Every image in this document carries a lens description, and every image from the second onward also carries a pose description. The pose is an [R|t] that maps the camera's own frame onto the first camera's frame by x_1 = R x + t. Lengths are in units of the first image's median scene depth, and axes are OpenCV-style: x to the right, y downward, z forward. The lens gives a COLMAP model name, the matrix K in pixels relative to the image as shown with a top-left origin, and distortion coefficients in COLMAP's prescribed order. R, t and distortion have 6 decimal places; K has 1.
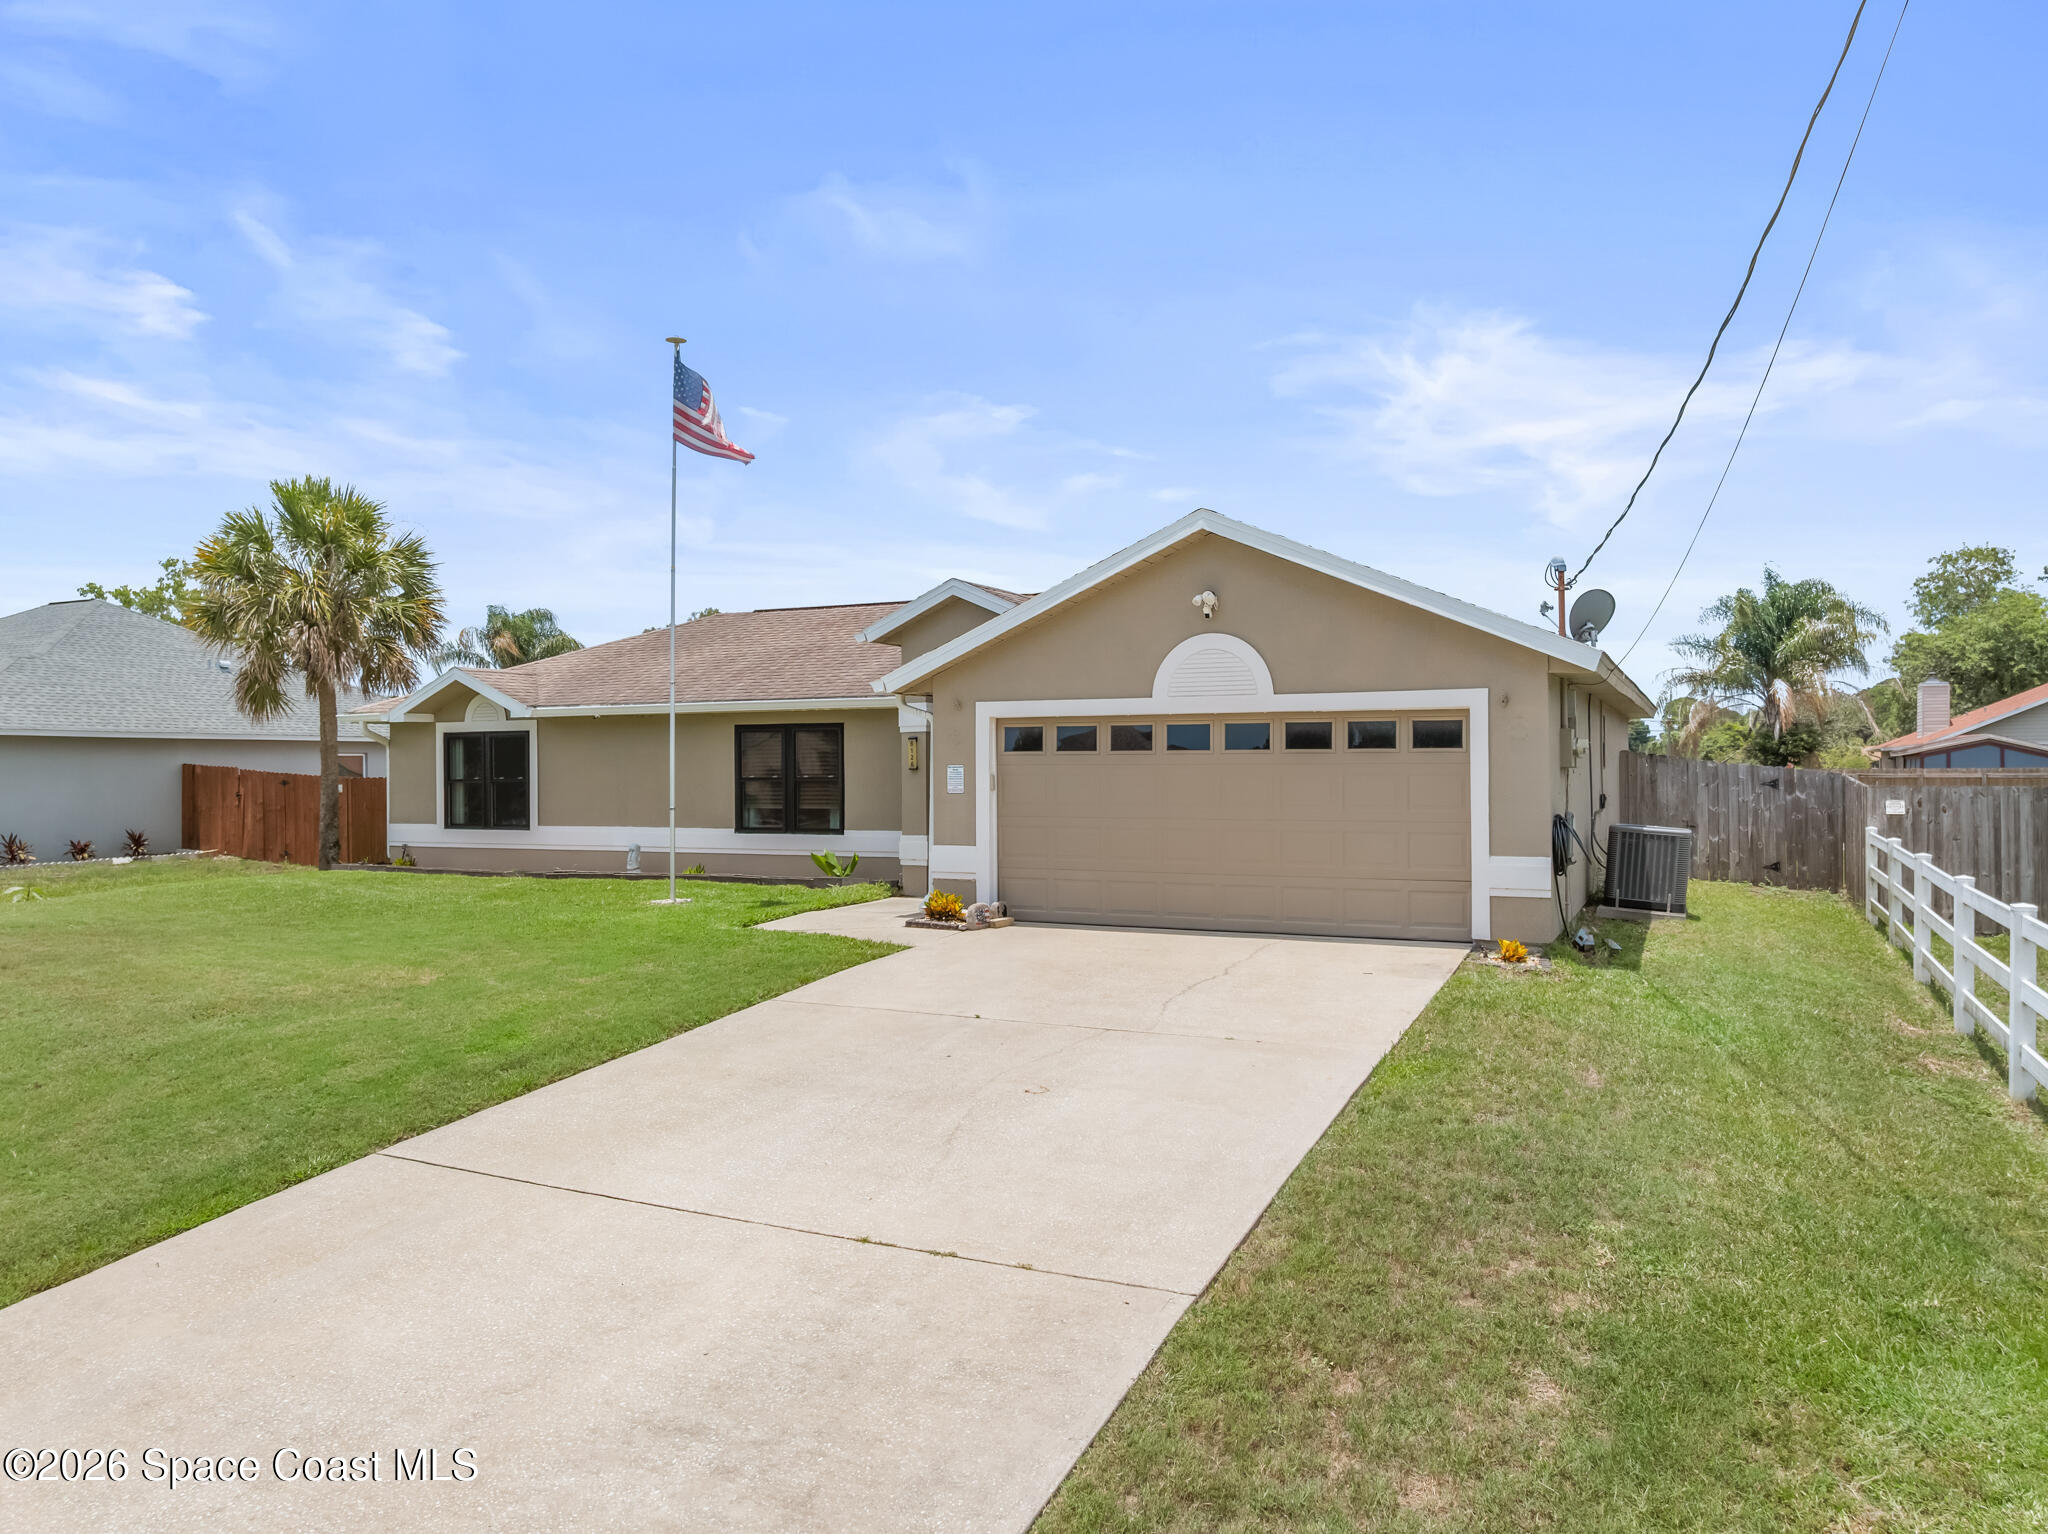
lens RADIAL K [[1409.3, 0, 1024.0], [0, 1409.3, 767.0], [0, 0, 1]] dist [-0.068489, 0.039492]
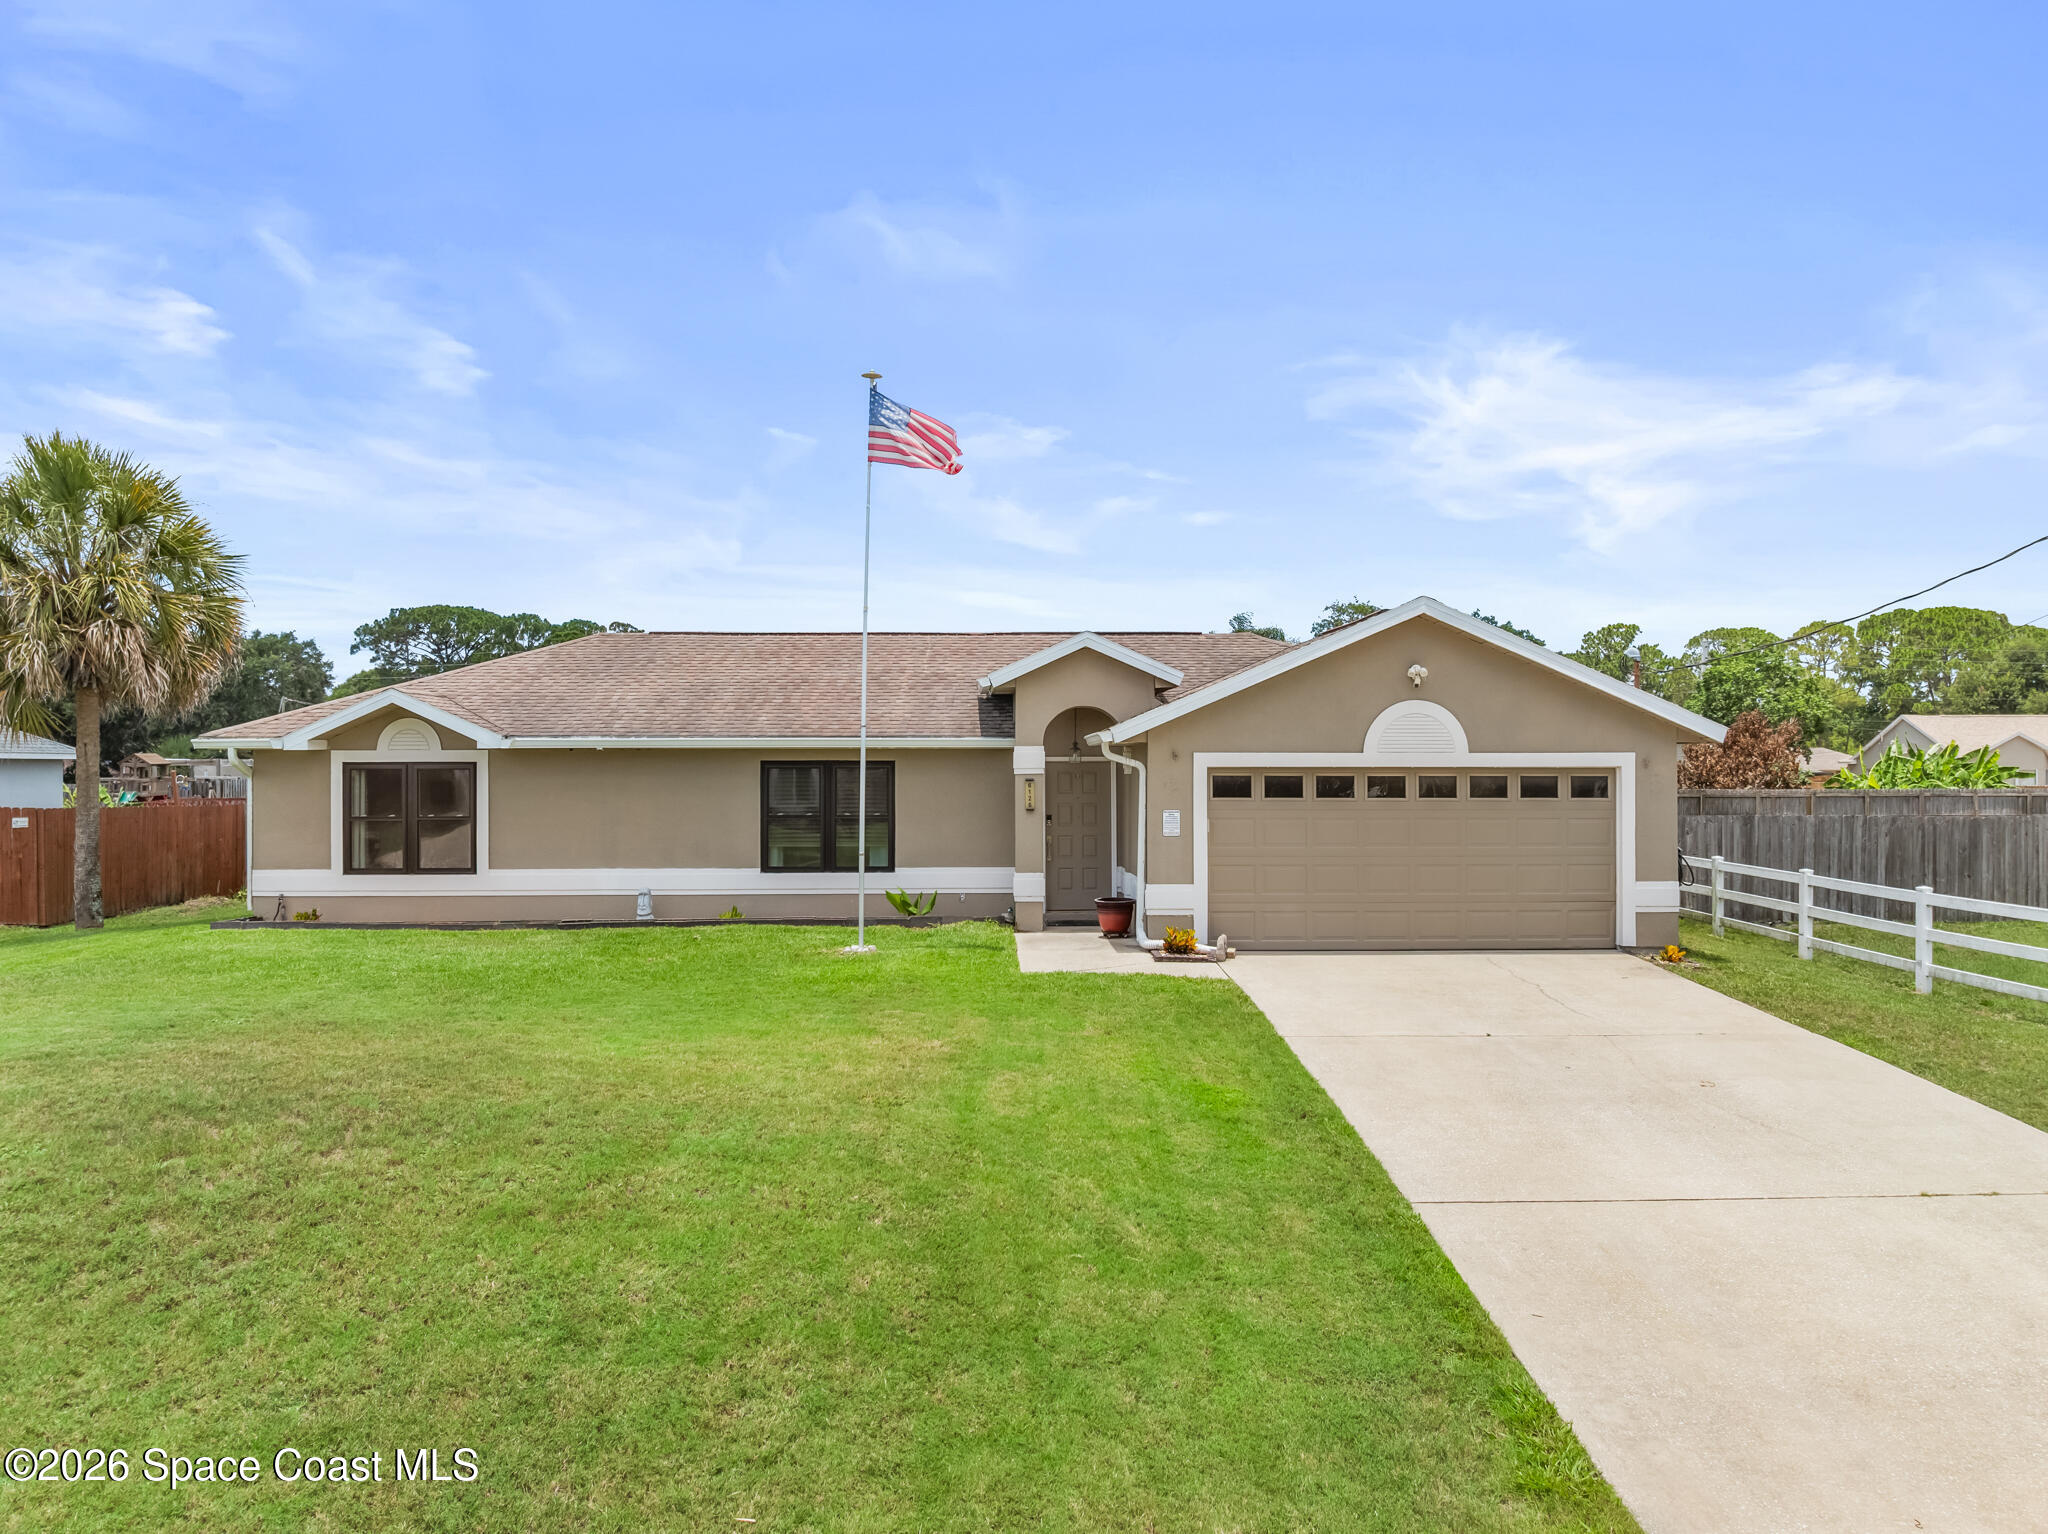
lens RADIAL K [[1409.3, 0, 1024.0], [0, 1409.3, 767.0], [0, 0, 1]] dist [-0.068489, 0.039492]
pose [[0.895322, 0.004948, 0.445391, -0.587724], [-0.003586, 0.999986, -0.003901, -0.027672], [-0.445404, 0.001896, 0.895328, 0.074472]]
